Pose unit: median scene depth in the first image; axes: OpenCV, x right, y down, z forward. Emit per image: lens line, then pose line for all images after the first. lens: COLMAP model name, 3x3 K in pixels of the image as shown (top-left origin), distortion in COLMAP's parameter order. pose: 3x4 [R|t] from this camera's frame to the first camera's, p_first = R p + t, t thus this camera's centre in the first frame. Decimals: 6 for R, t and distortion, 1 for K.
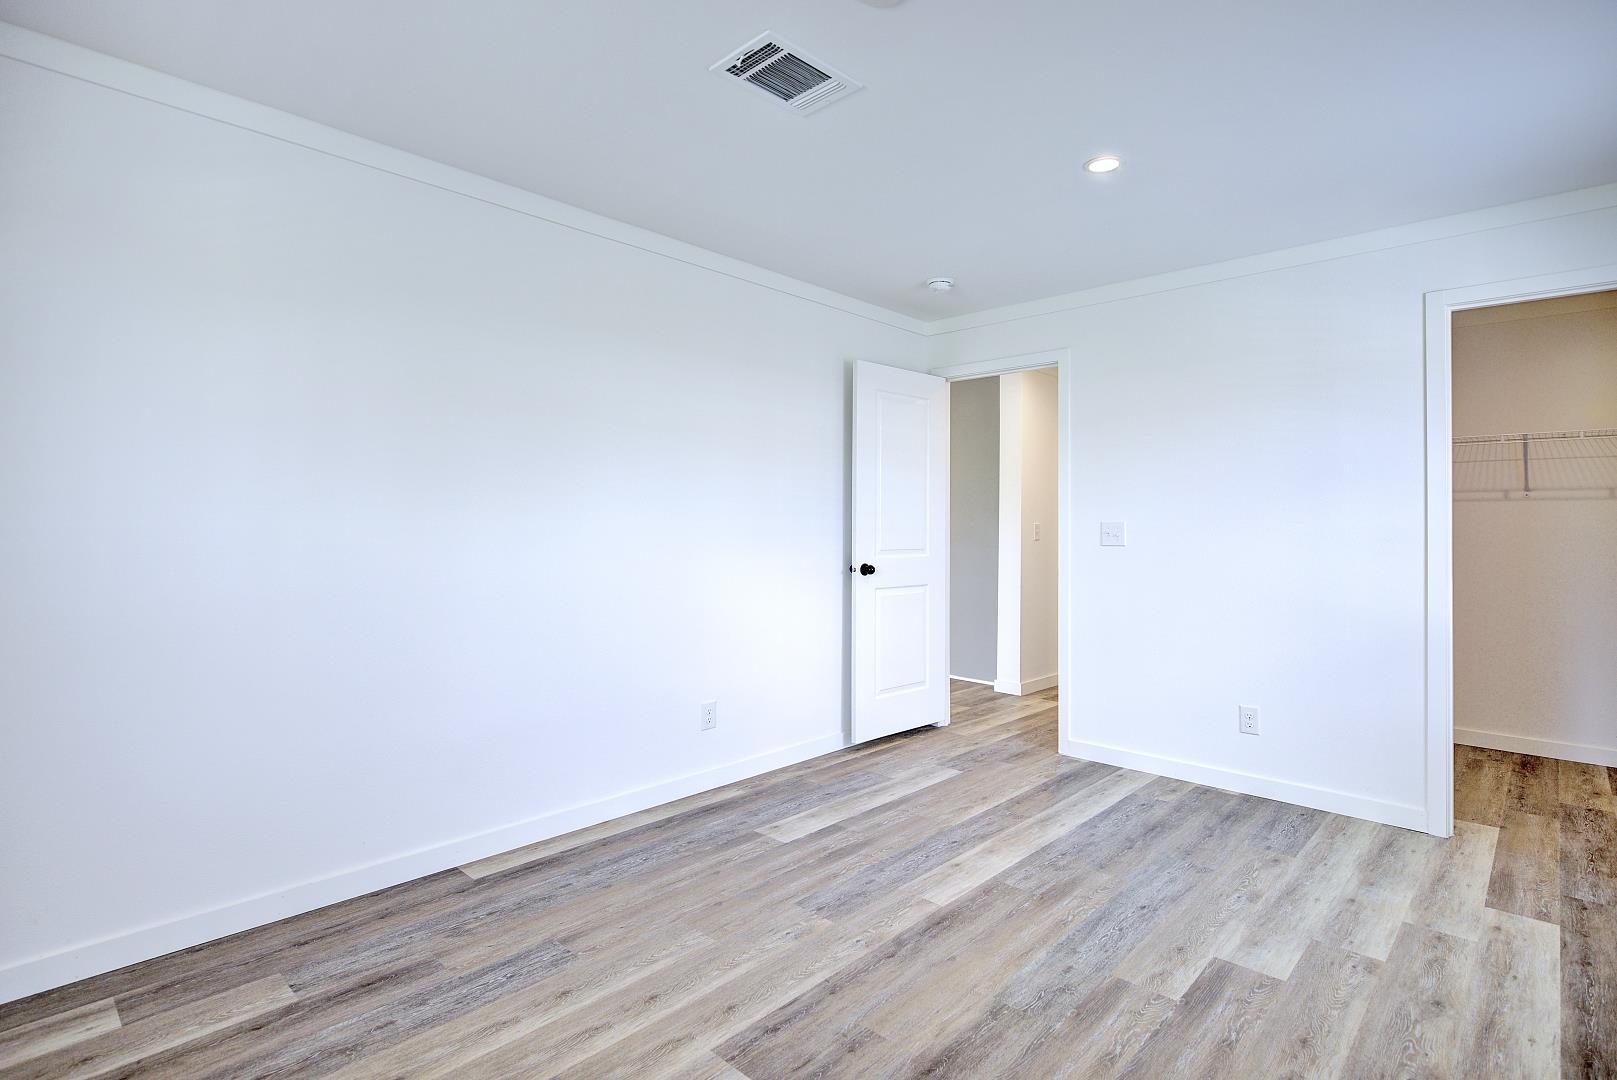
lens RADIAL K [[790.1, 0, 804.4], [0, 790.1, 517.6], [0, 0, 1]] dist [-0.001155, 0.000124]
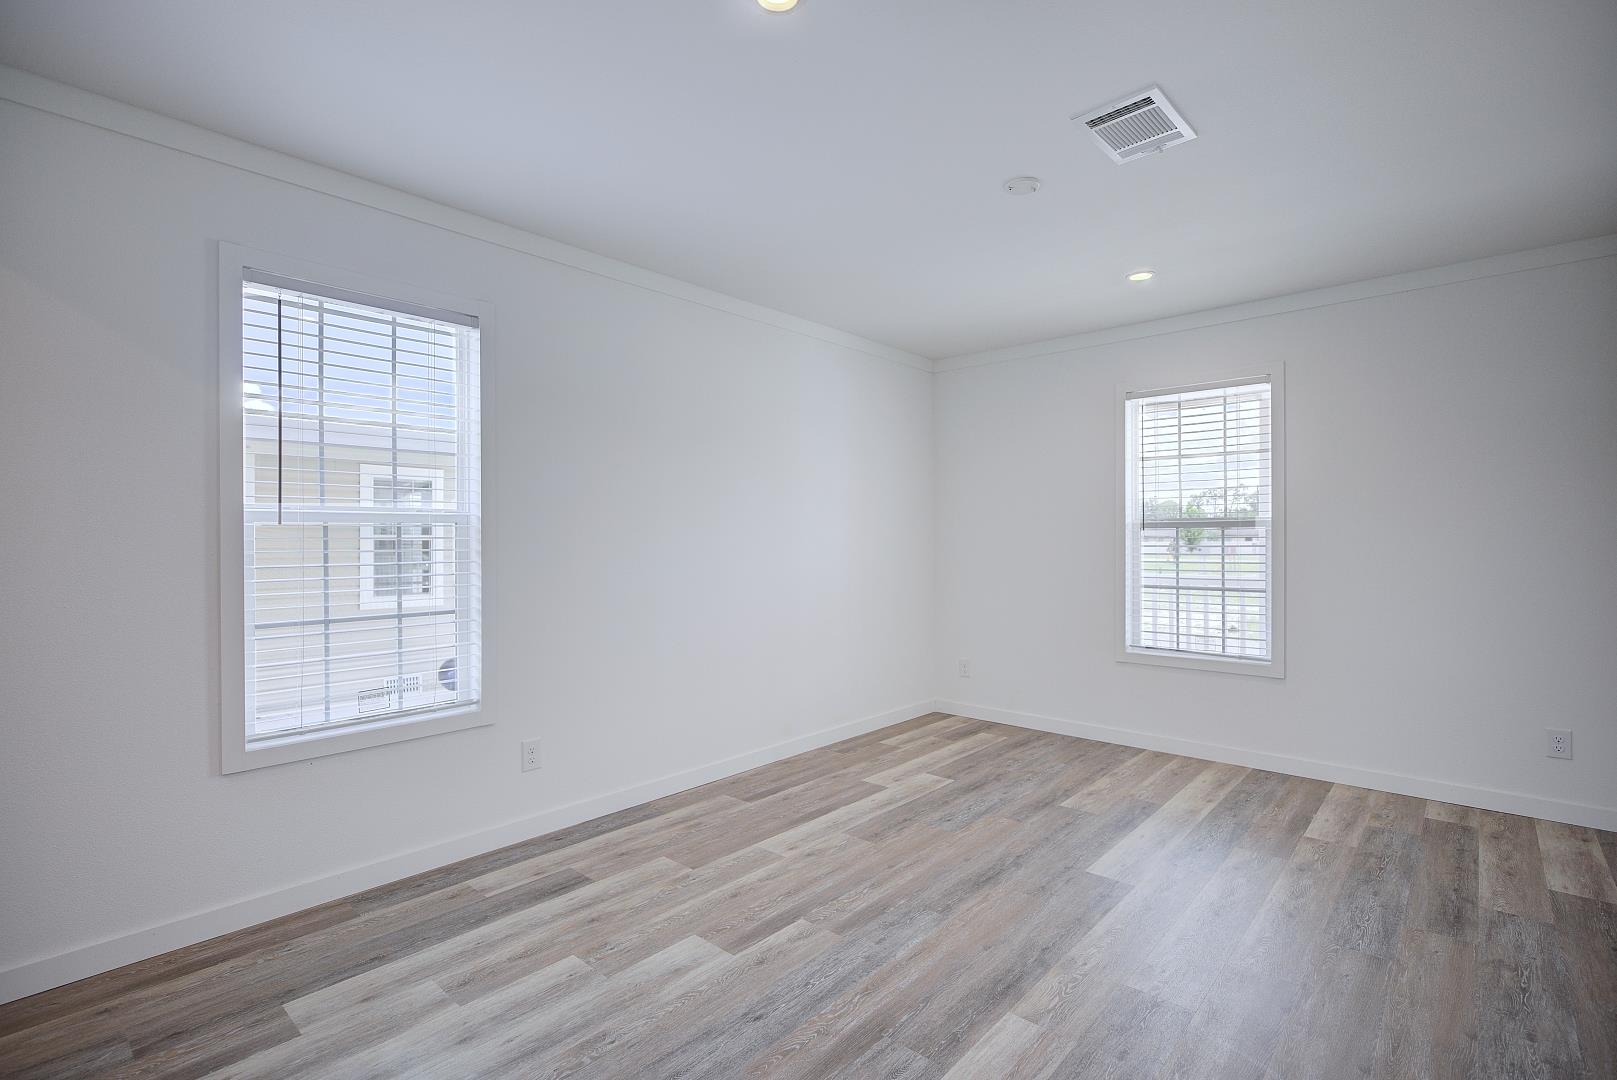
lens RADIAL K [[762.4, 0, 807.4], [0, 762.4, 542.7], [0, 0, 1]] dist [-0.003142, -0.000411]
pose [[-0.999219, -0.005954, -0.039063, 0.375191], [-0.005646, 0.999952, -0.007991, 0.021671], [0.039109, -0.007764, -0.999205, 1.608530]]
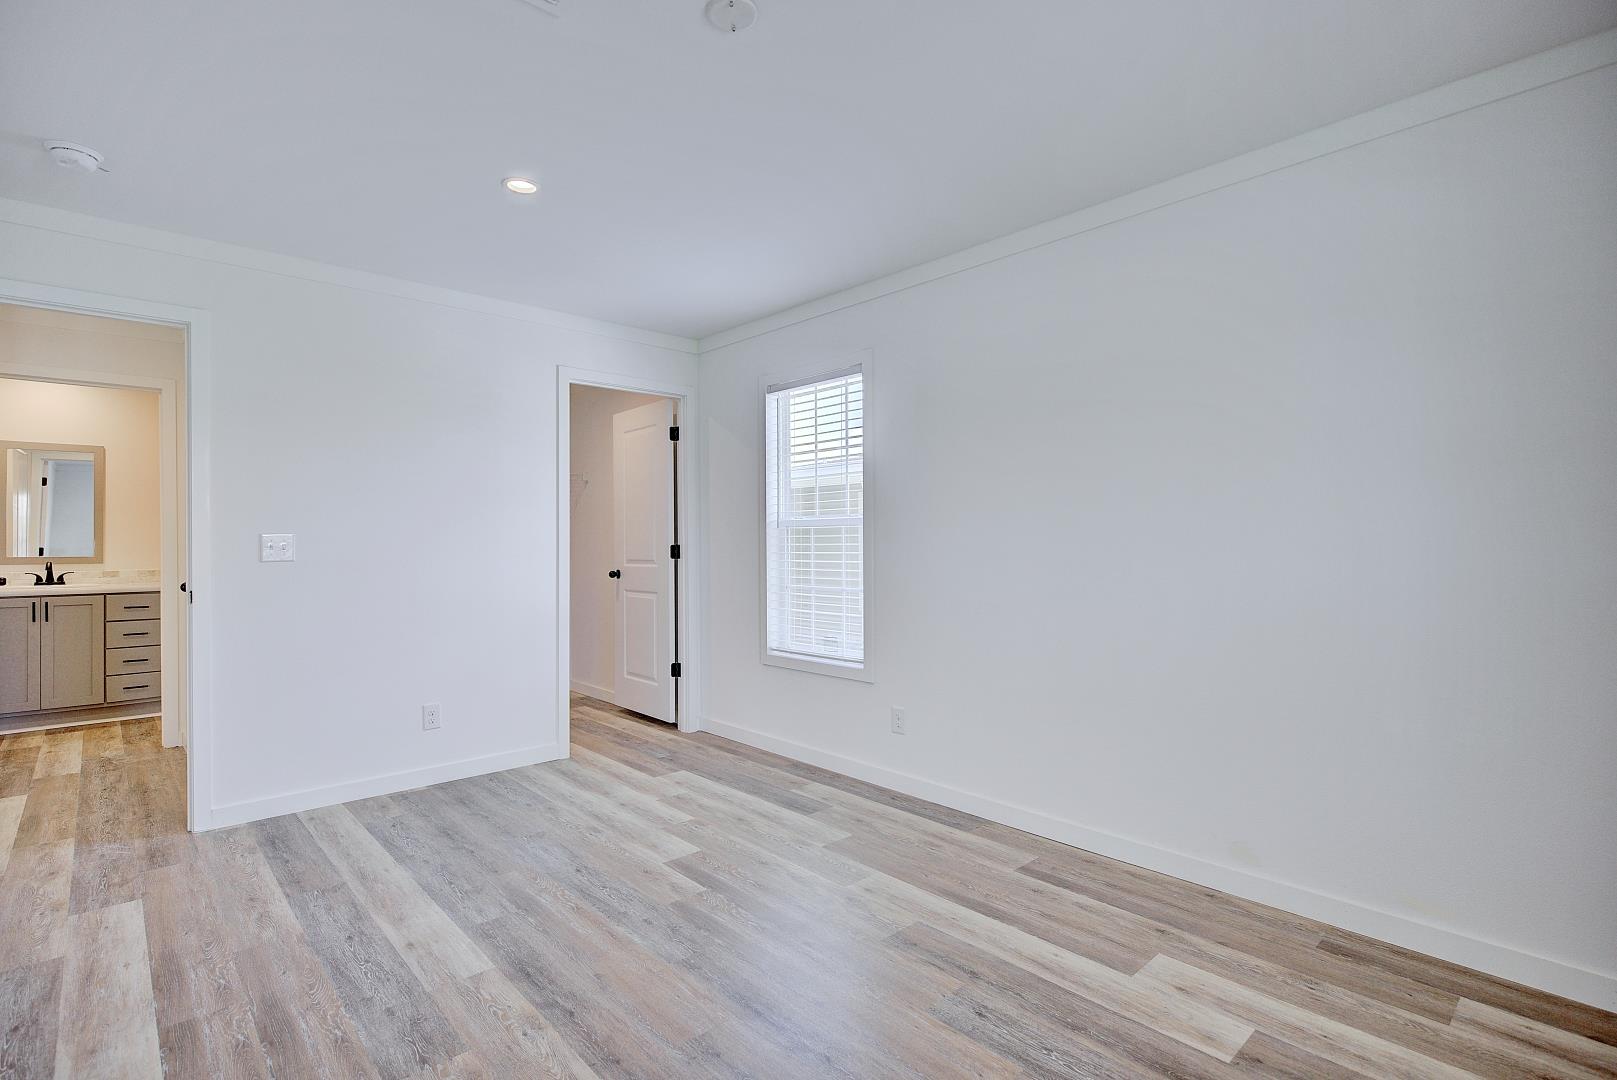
lens RADIAL K [[784.0, 0, 808.5], [0, 784.0, 540.0], [0, 0, 1]] dist [0.001692, -0.000767]
pose [[0.070640, -0.009055, 0.997461, -0.609052], [-0.004096, 0.999948, 0.009368, 0.005474], [-0.997493, -0.004747, 0.070599, 0.539046]]
